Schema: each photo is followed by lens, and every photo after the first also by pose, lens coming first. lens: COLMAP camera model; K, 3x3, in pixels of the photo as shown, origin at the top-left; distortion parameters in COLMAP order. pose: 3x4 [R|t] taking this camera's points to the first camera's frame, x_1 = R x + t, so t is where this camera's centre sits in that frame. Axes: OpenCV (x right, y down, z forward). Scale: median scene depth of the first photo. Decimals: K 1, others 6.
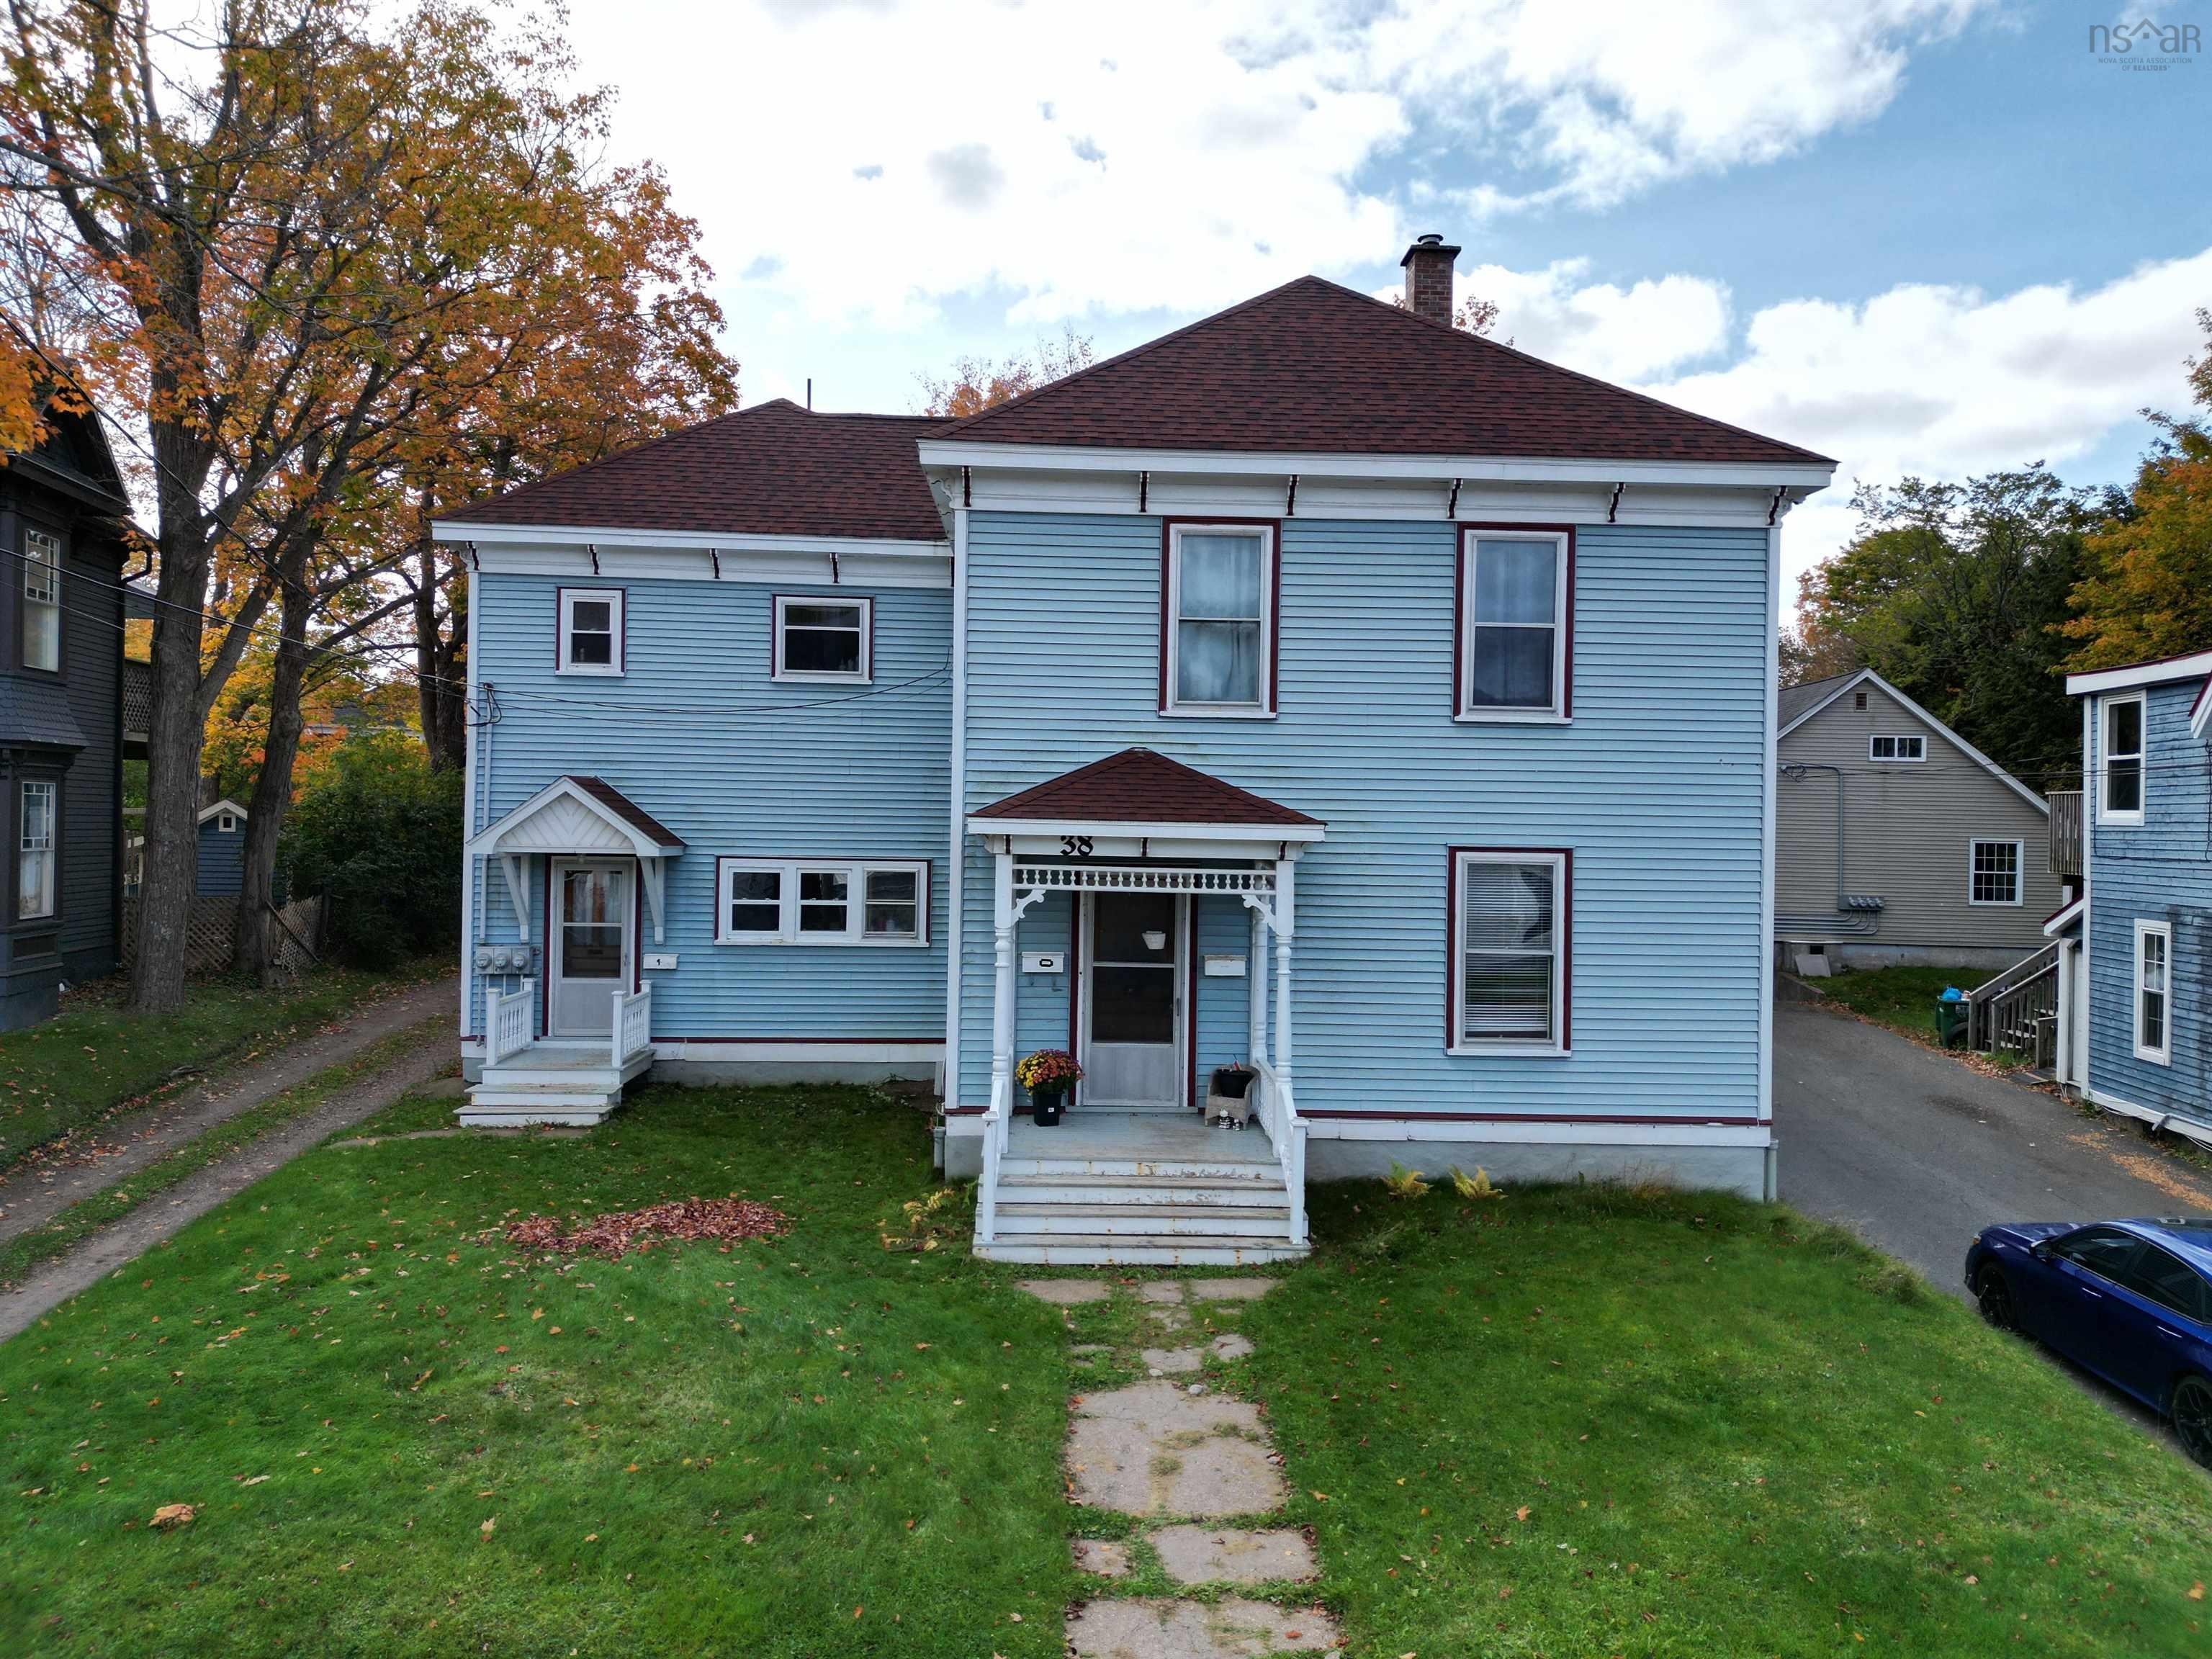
lens RADIAL K [[1533.4, 0, 1108.1], [0, 1533.4, 817.7], [0, 0, 1]] dist [0.094259, -0.115938]
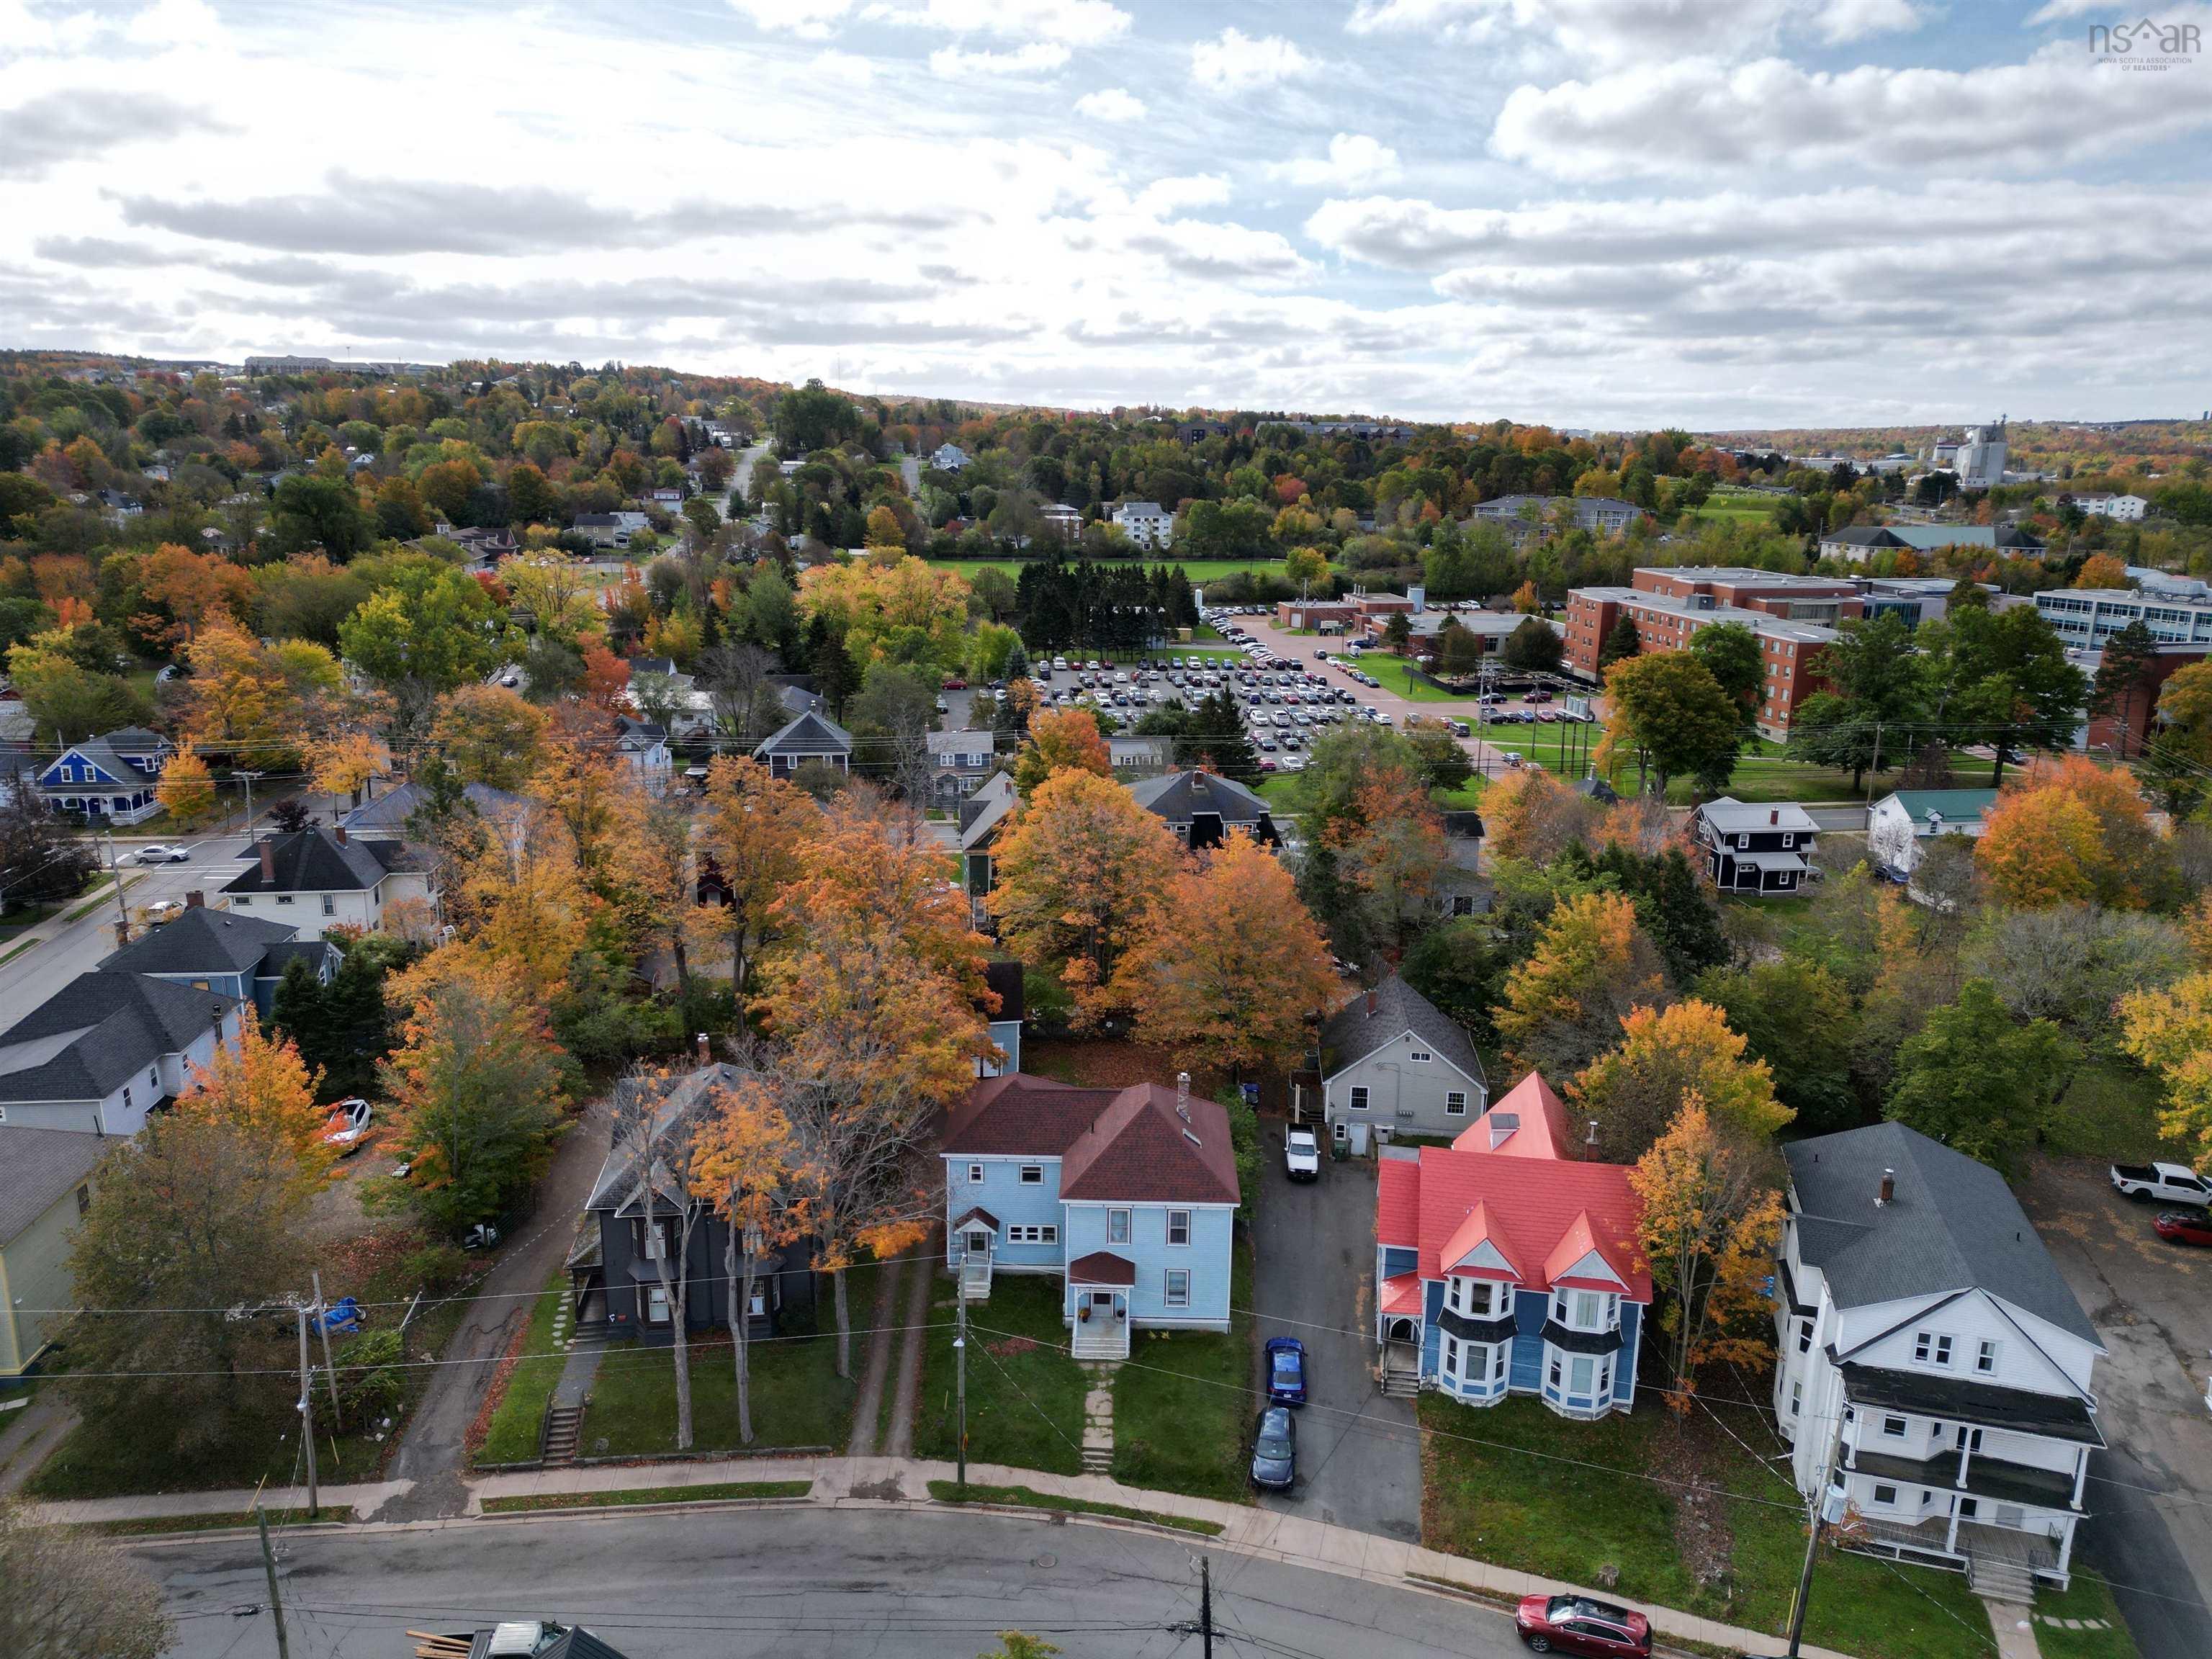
lens RADIAL K [[1533.4, 0, 1108.1], [0, 1533.4, 817.7], [0, 0, 1]] dist [0.094259, -0.115938]
pose [[0.998992, 0.013484, -0.042809, 0.179786], [-0.002871, 0.971050, 0.238858, -2.026890], [0.044791, -0.238494, 0.970110, -2.745647]]
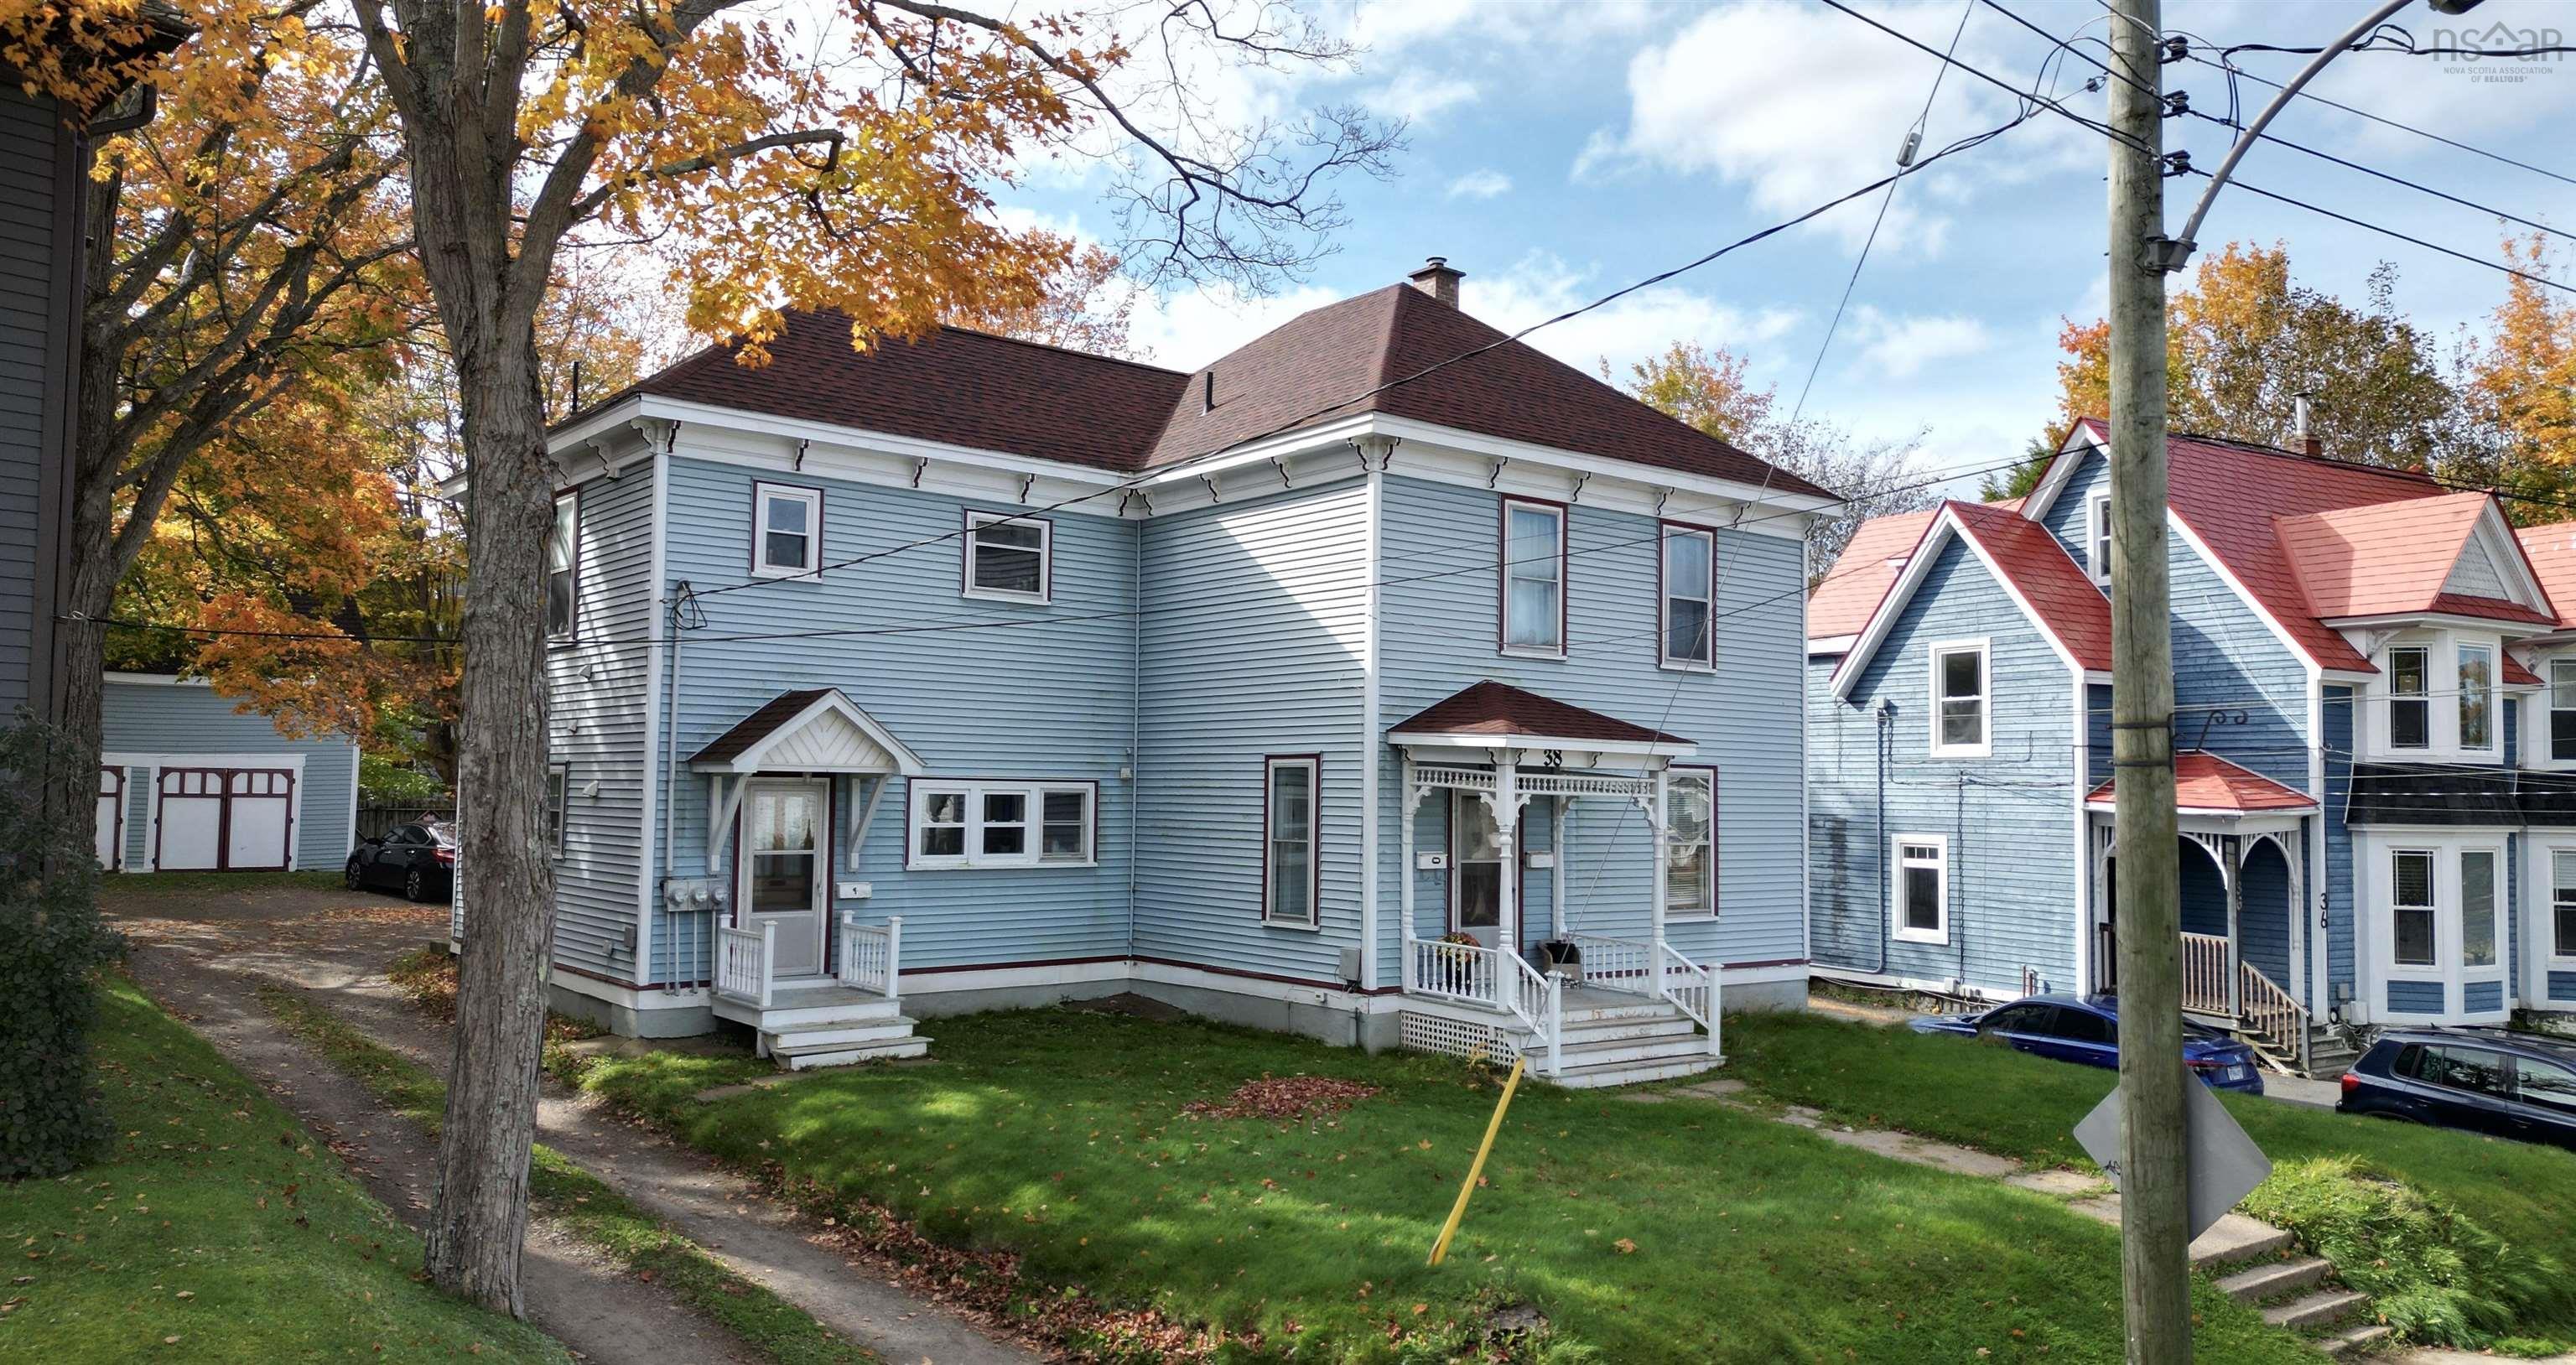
lens RADIAL K [[1752.3, 0, 1288.0], [0, 1752.3, 682.5], [0, 0, 1]] dist [0.073103, -0.125350]
pose [[0.802789, 0.032019, 0.595403, -0.718493], [-0.004421, 0.998849, -0.047755, 0.017611], [-0.596247, 0.035705, 0.802006, -0.011125]]
